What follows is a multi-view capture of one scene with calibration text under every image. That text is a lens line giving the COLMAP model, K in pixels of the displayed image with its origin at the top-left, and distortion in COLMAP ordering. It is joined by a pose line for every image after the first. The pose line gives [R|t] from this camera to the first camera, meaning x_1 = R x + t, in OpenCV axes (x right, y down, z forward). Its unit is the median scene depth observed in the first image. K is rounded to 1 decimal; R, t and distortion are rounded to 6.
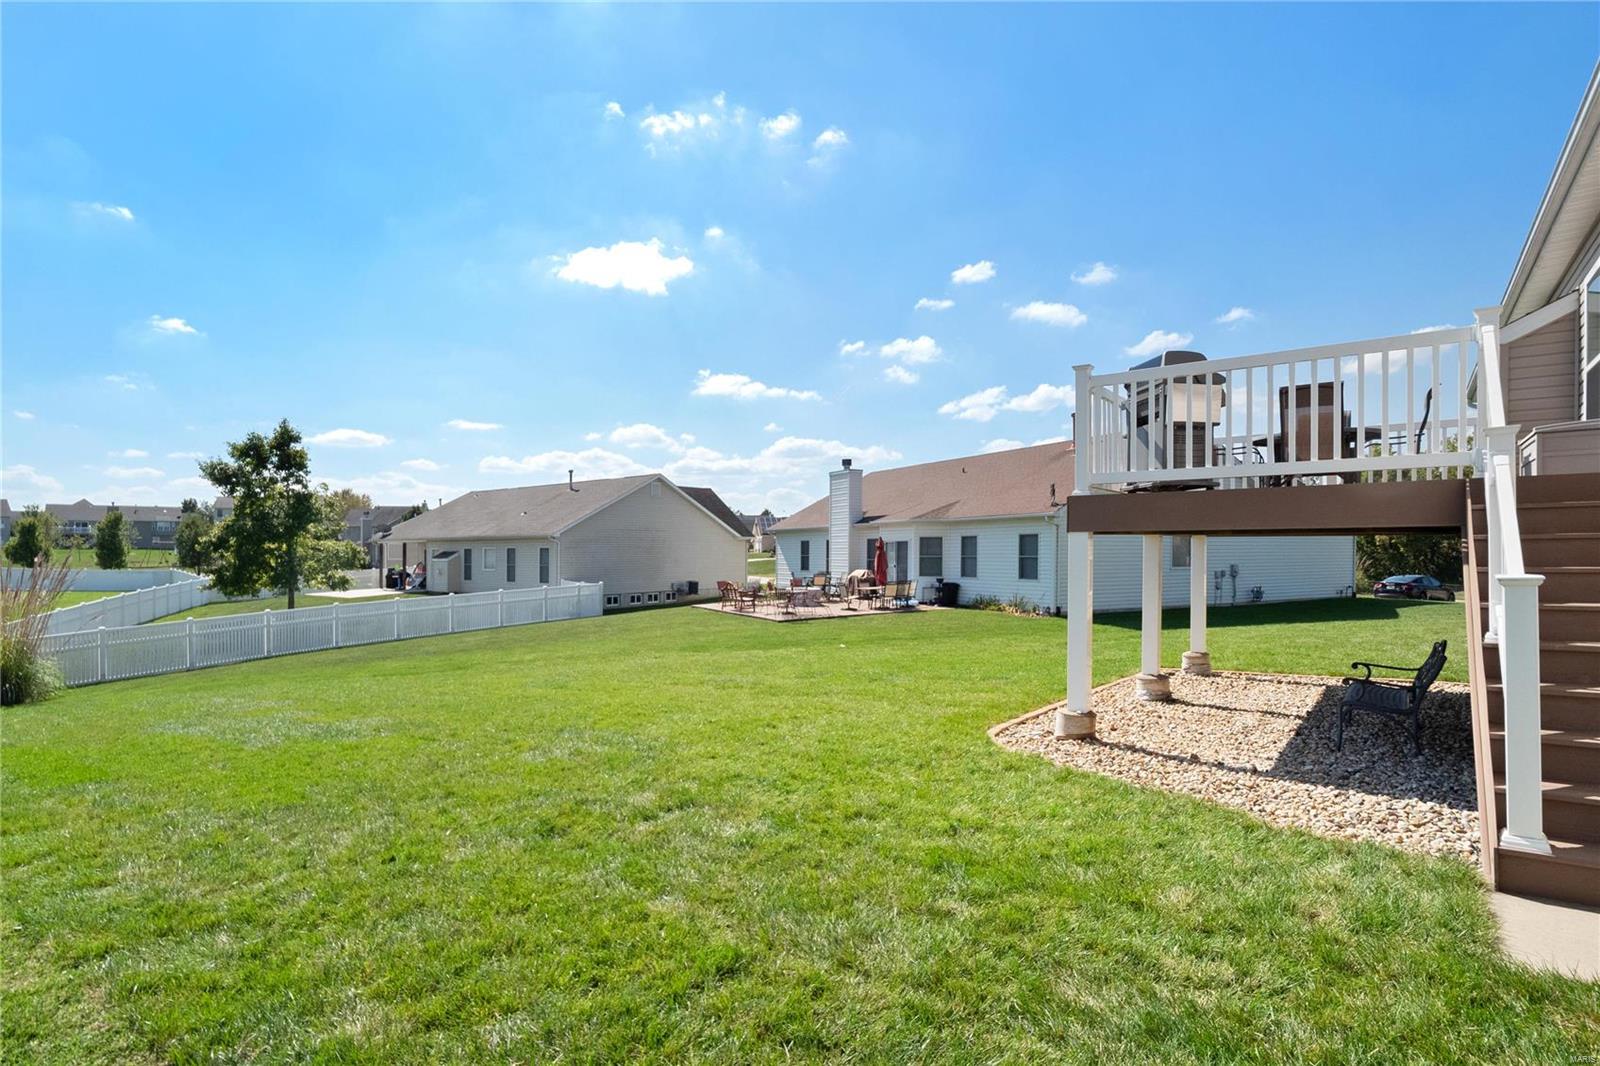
lens RADIAL K [[778.8, 0, 803.3], [0, 778.8, 538.7], [0, 0, 1]] dist [-0.005003, -0.002826]
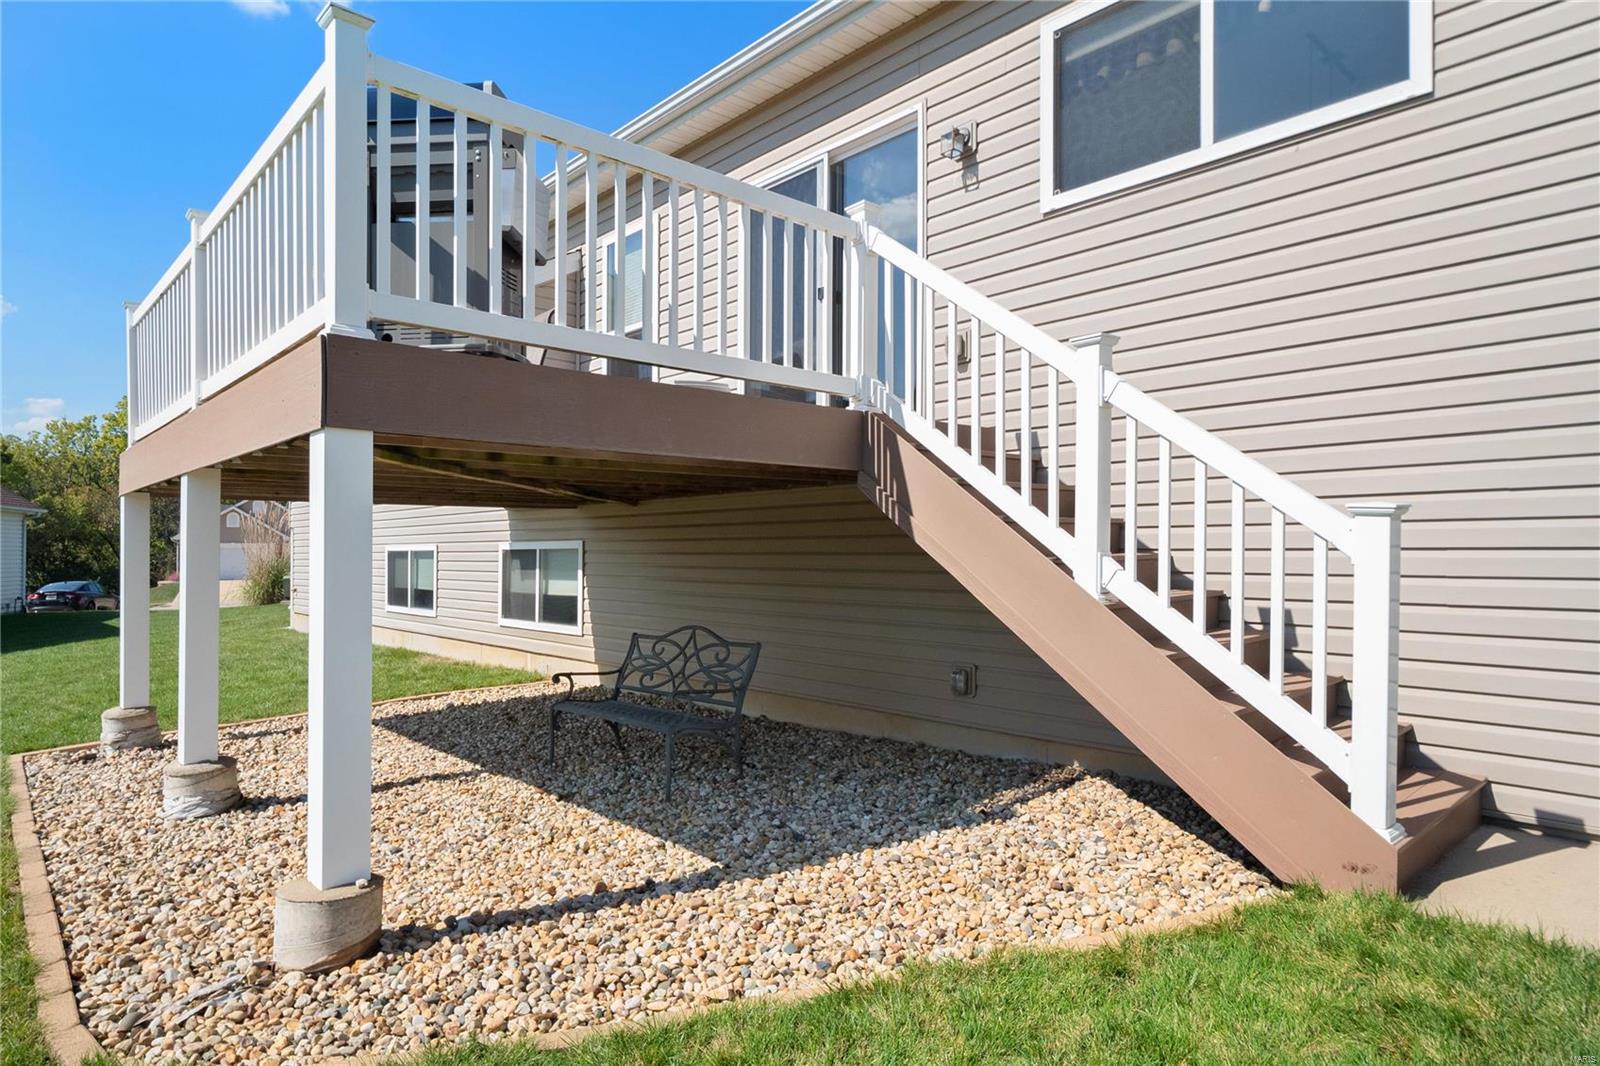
lens RADIAL K [[899.4, 0, 793.8], [0, 899.4, 548.4], [0, 0, 1]] dist [0.001346, -0.000010]
pose [[0.178132, 0.005552, 0.983991, -0.033096], [-0.011754, 0.999925, -0.003514, 0.031373], [-0.983936, -0.010940, 0.178184, 0.433360]]
